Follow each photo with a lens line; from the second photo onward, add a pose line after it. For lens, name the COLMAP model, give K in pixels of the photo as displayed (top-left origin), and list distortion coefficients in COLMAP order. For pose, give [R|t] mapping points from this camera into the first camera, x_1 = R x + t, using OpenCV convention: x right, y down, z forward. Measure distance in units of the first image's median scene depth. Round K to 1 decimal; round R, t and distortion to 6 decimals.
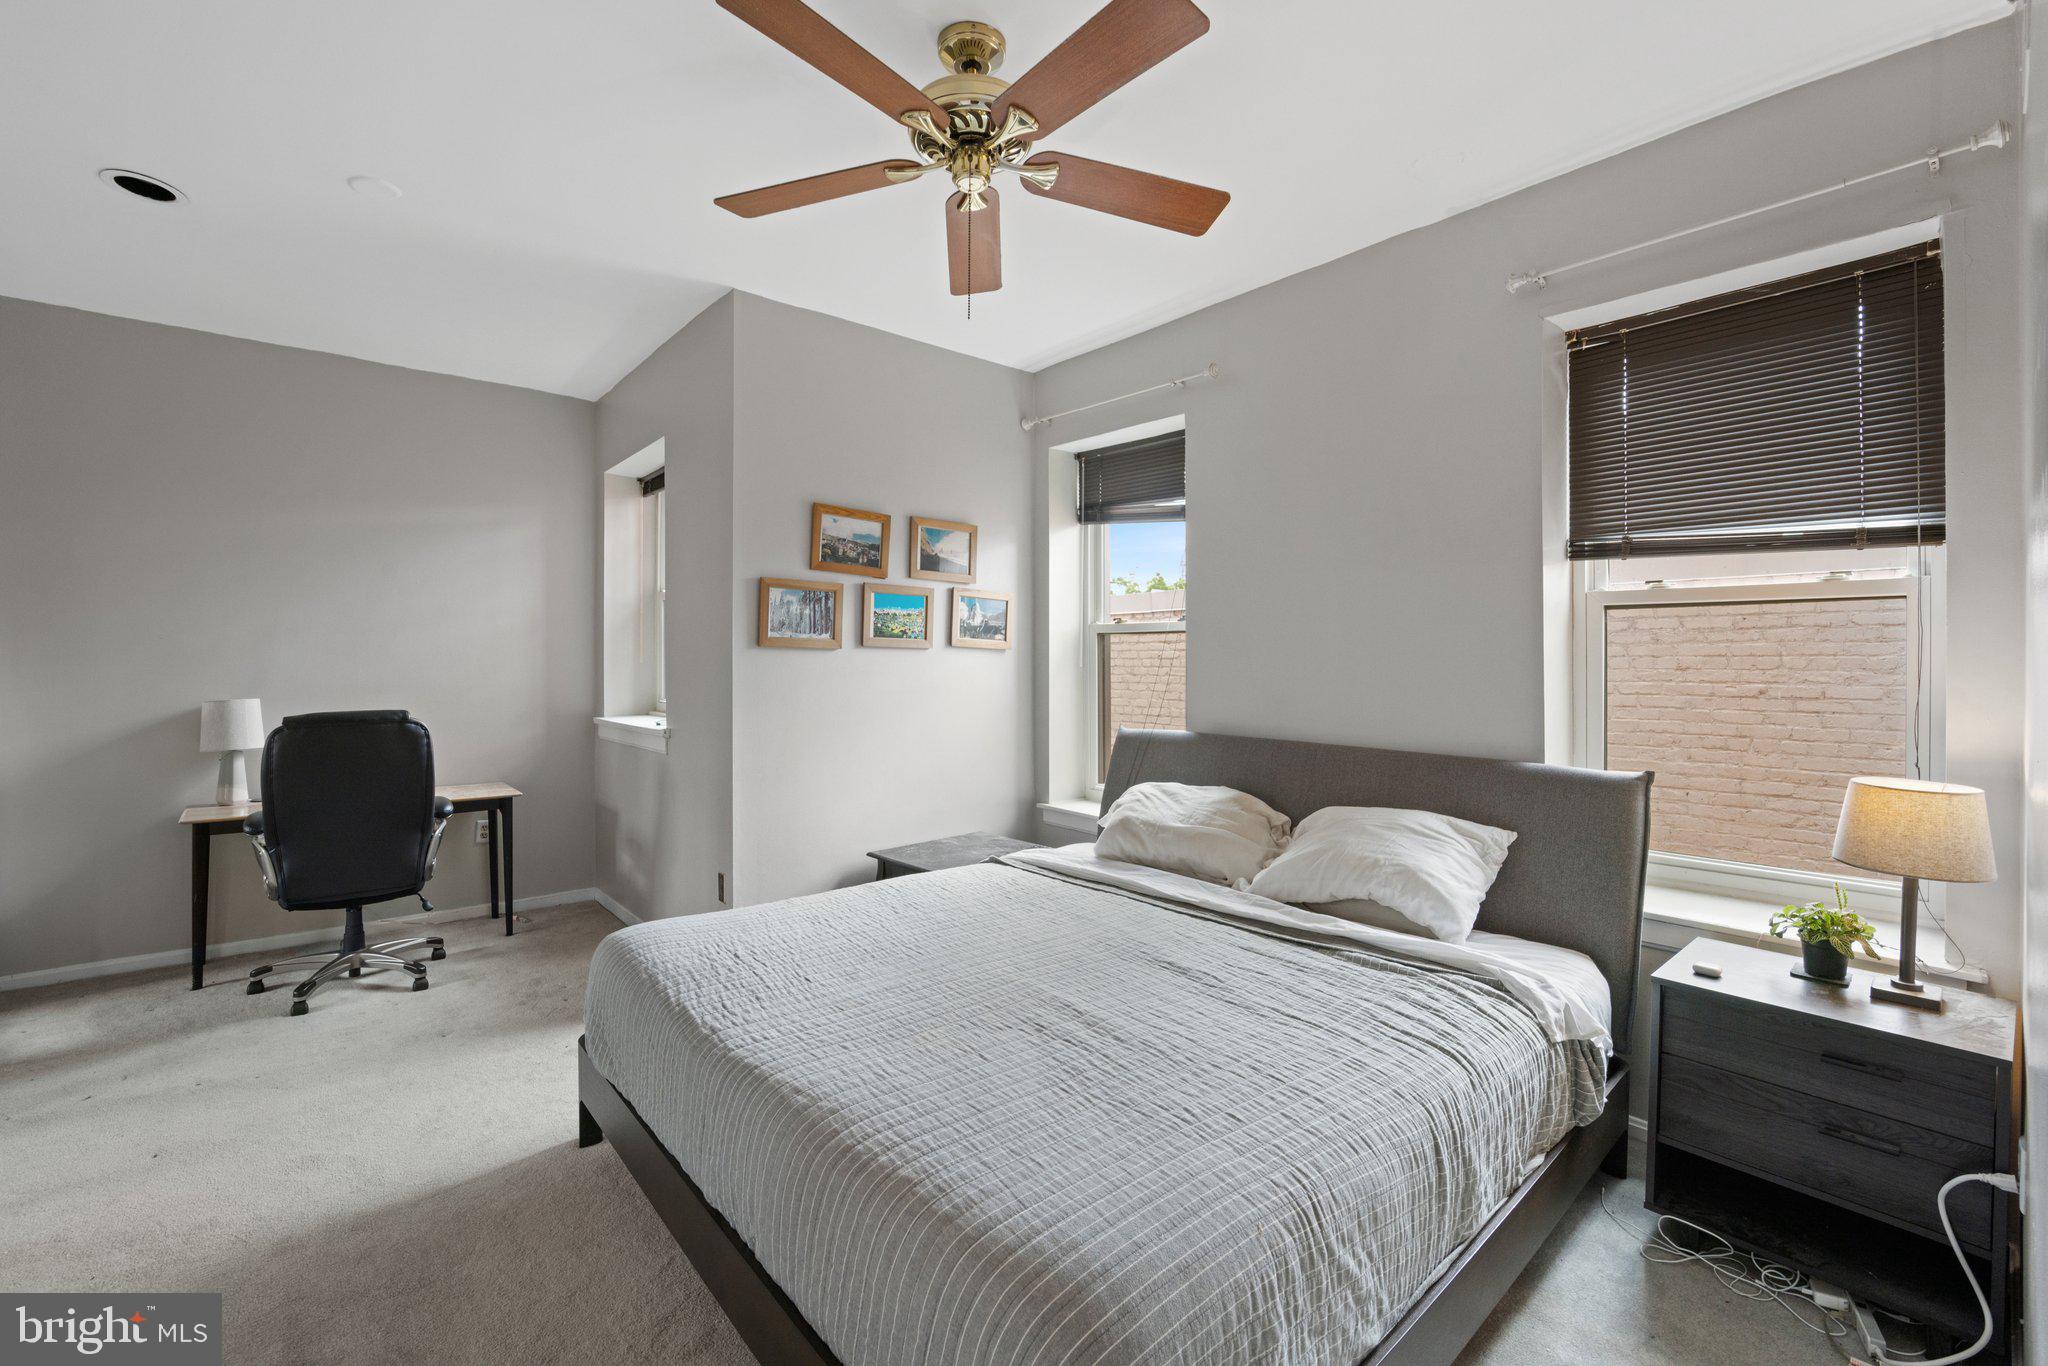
lens RADIAL K [[851.2, 0, 1011.1], [0, 851.2, 664.2], [0, 0, 1]] dist [-0.021842, -0.000877]
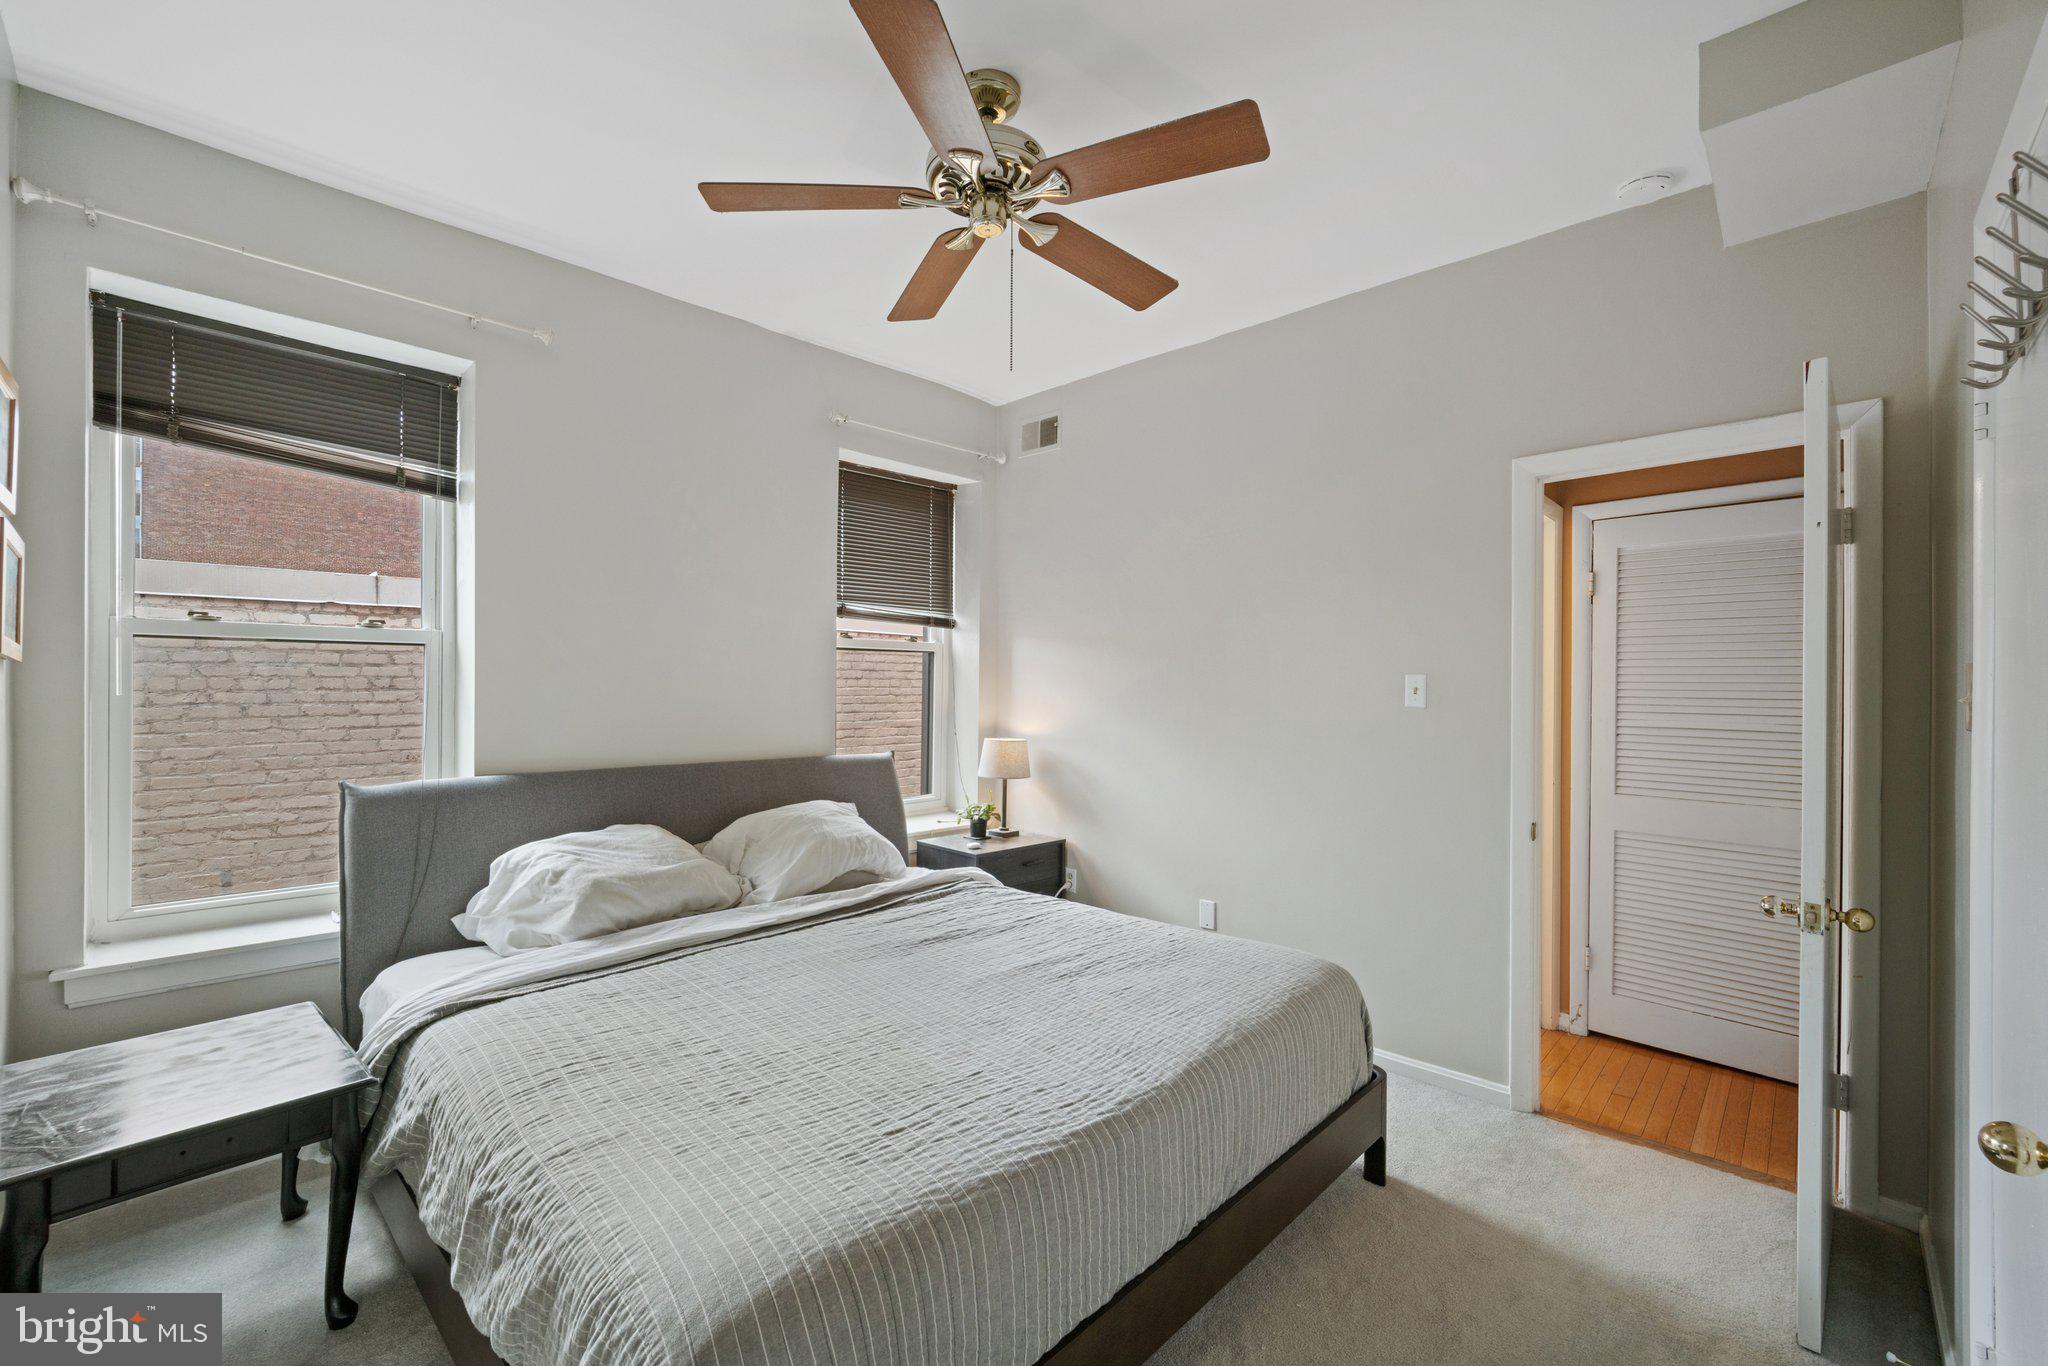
lens RADIAL K [[851.2, 0, 1016.1], [0, 851.2, 686.6], [0, 0, 1]] dist [-0.021842, -0.000877]
pose [[-0.085733, -0.009593, 0.996272, -0.937142], [0.000654, 0.999953, 0.009685, -0.015615], [-0.996318, 0.001482, -0.085723, 0.900597]]
